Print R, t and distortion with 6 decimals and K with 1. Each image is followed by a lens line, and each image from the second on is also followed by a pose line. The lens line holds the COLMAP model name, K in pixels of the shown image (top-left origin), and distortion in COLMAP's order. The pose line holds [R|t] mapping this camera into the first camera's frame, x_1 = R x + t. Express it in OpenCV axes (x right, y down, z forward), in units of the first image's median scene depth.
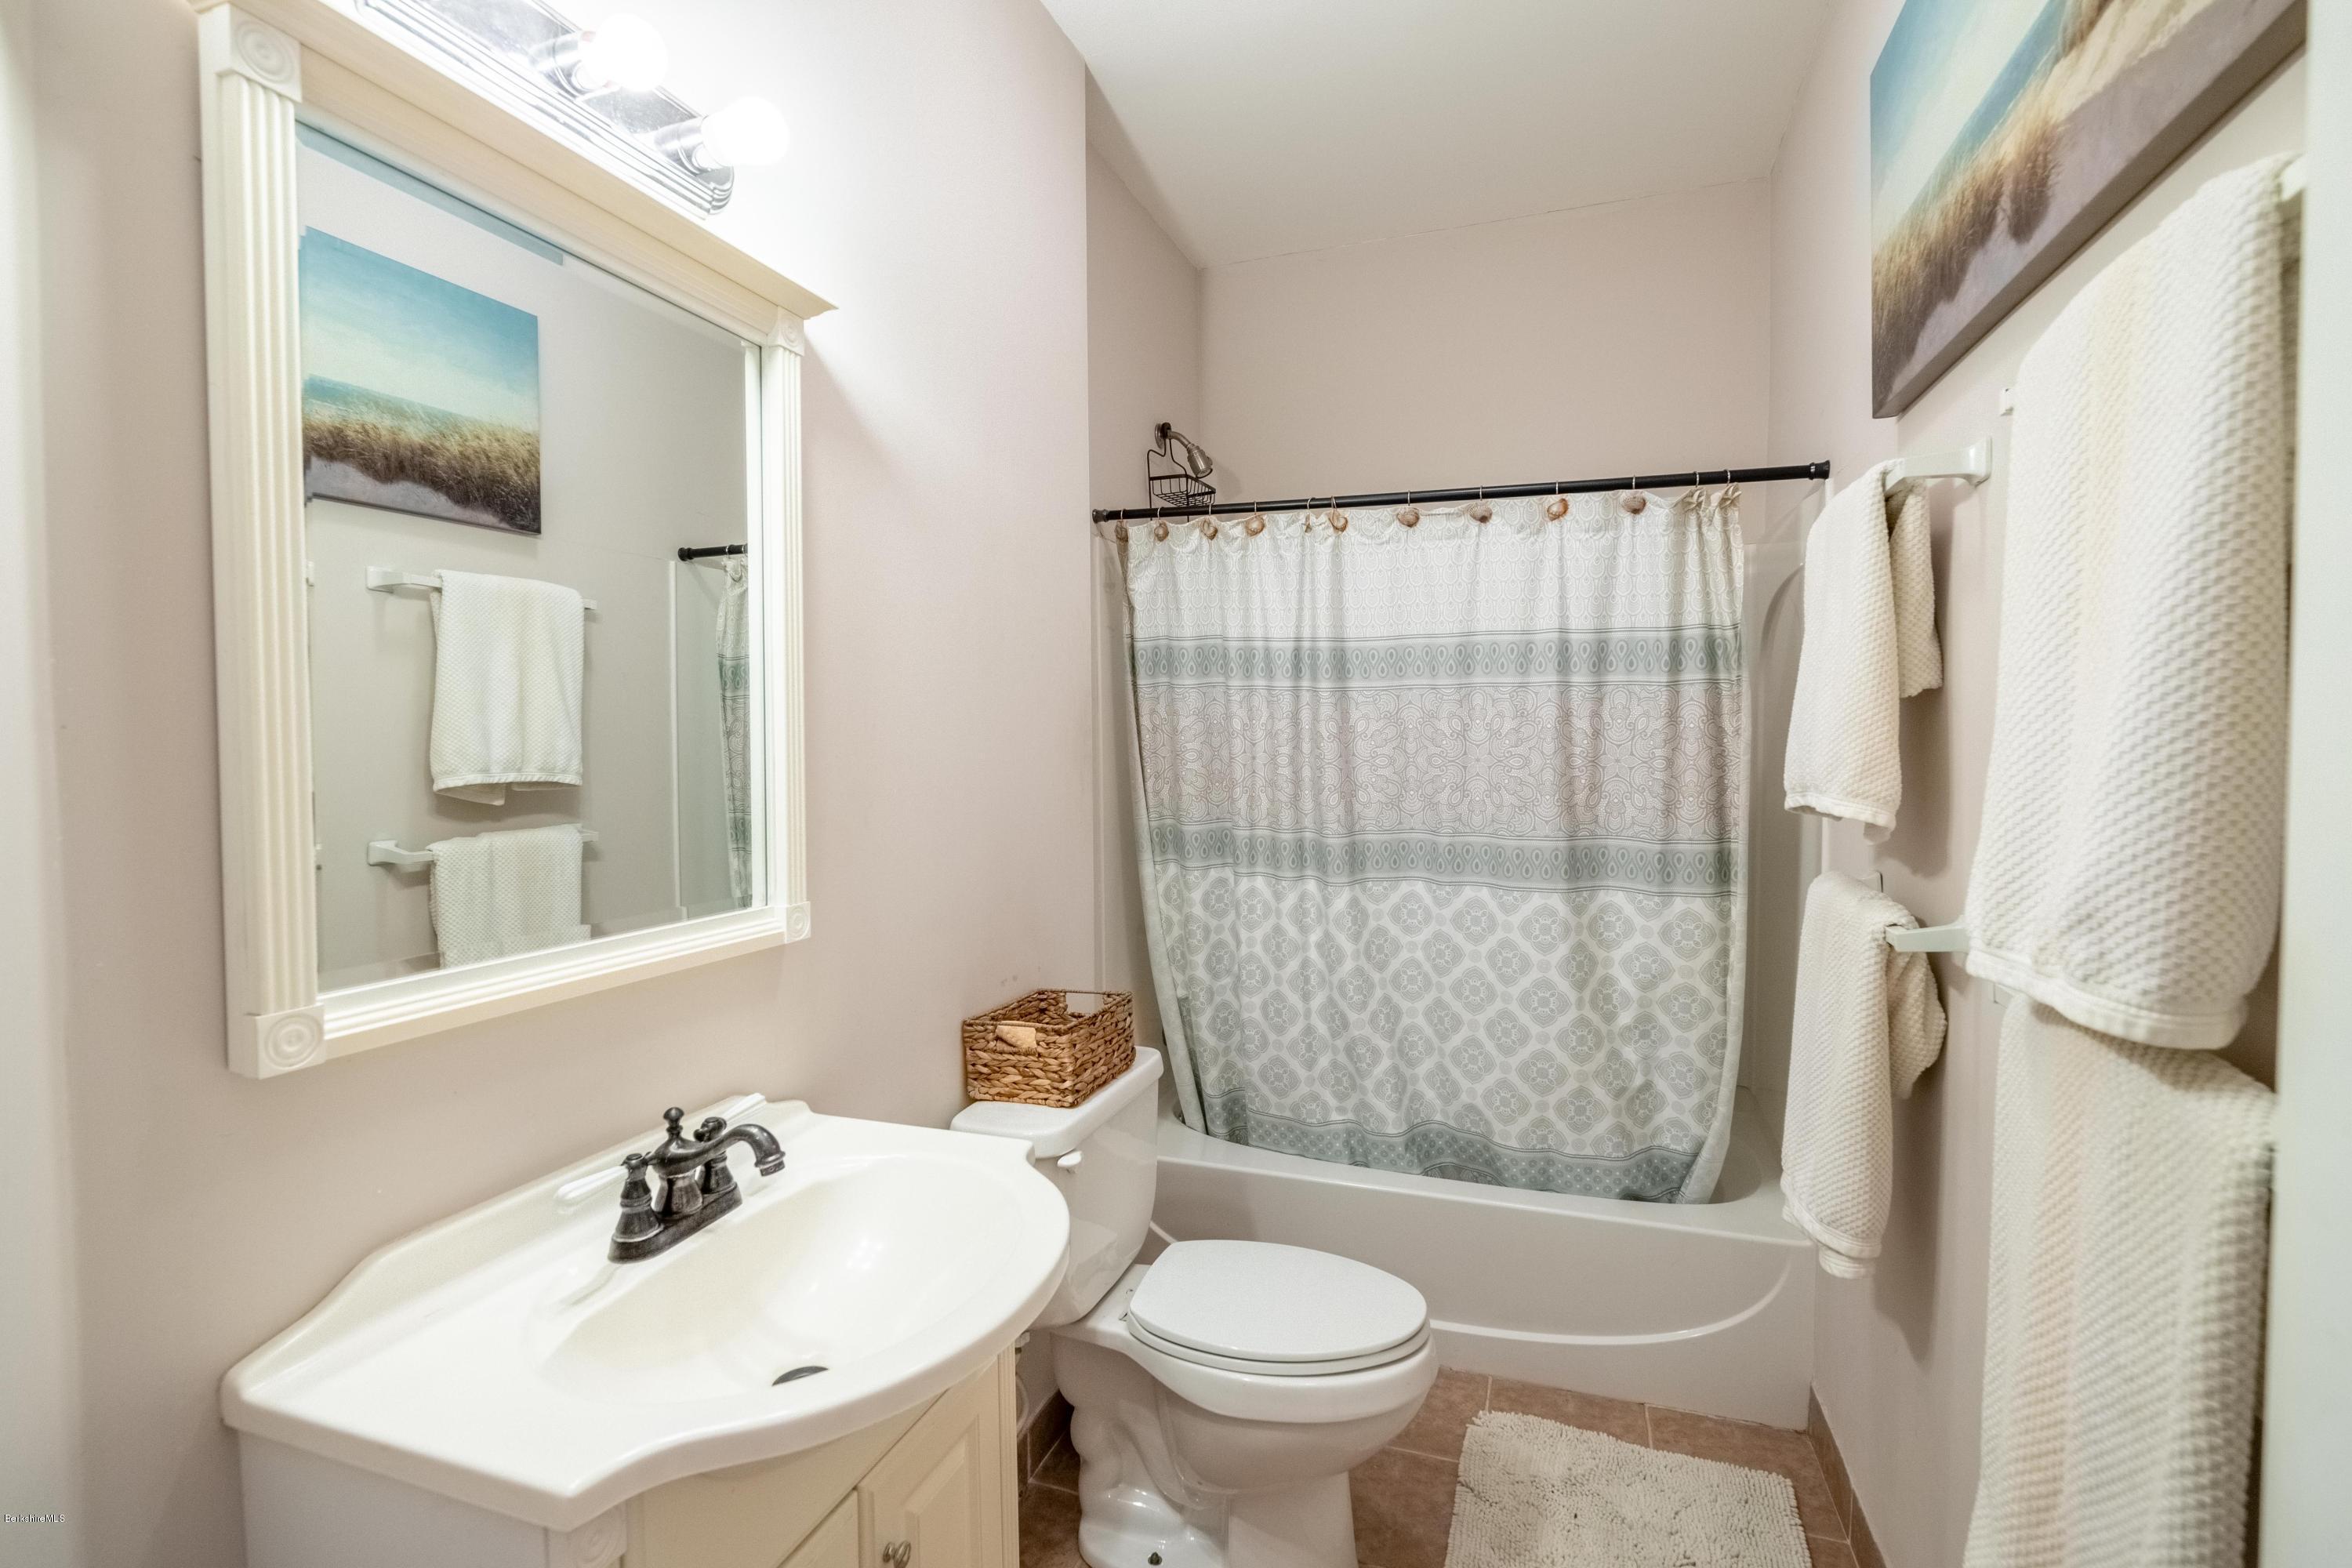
lens RADIAL K [[1081.3, 0, 1173.4], [0, 1081.3, 778.6], [0, 0, 1]] dist [0.000532, -0.001675]
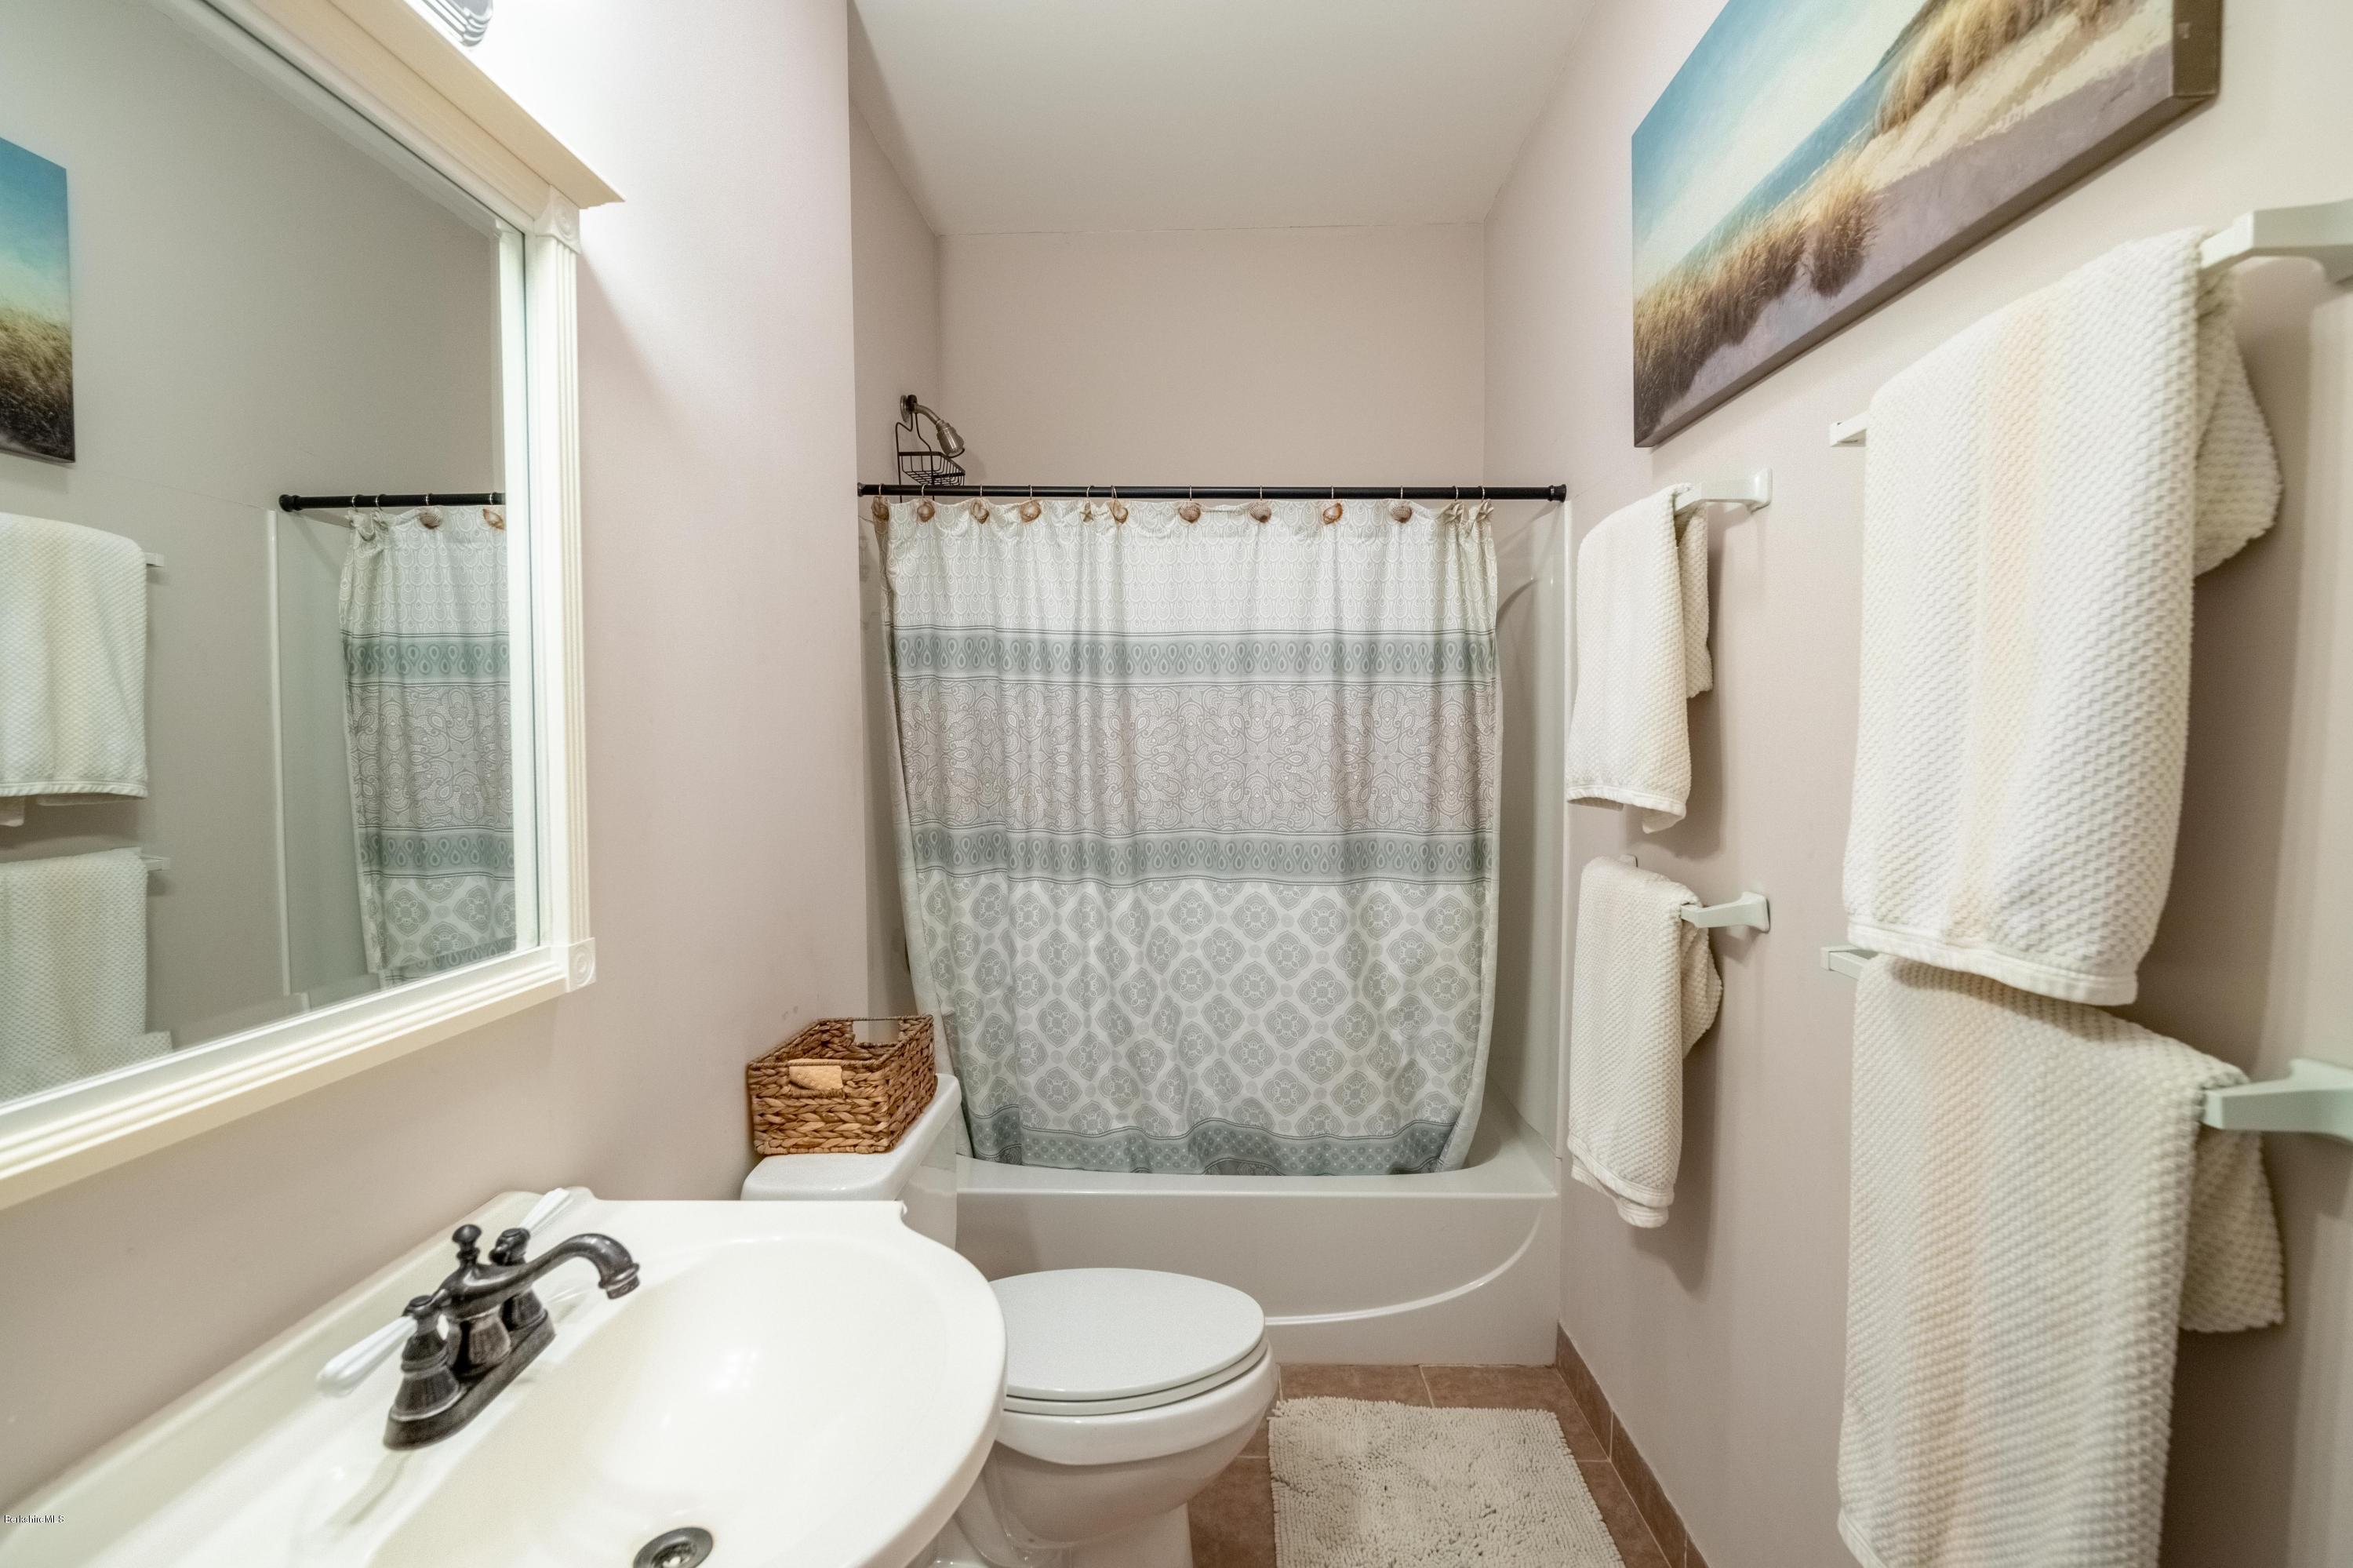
lens RADIAL K [[1081.8, 0, 1180.1], [0, 1081.8, 780.3], [0, 0, 1]] dist [0.000532, -0.001675]
pose [[0.951801, -0.011702, 0.306492, -0.109023], [0.010957, 0.999931, 0.004154, -0.000878], [-0.306520, -0.000595, 0.951864, 0.067596]]
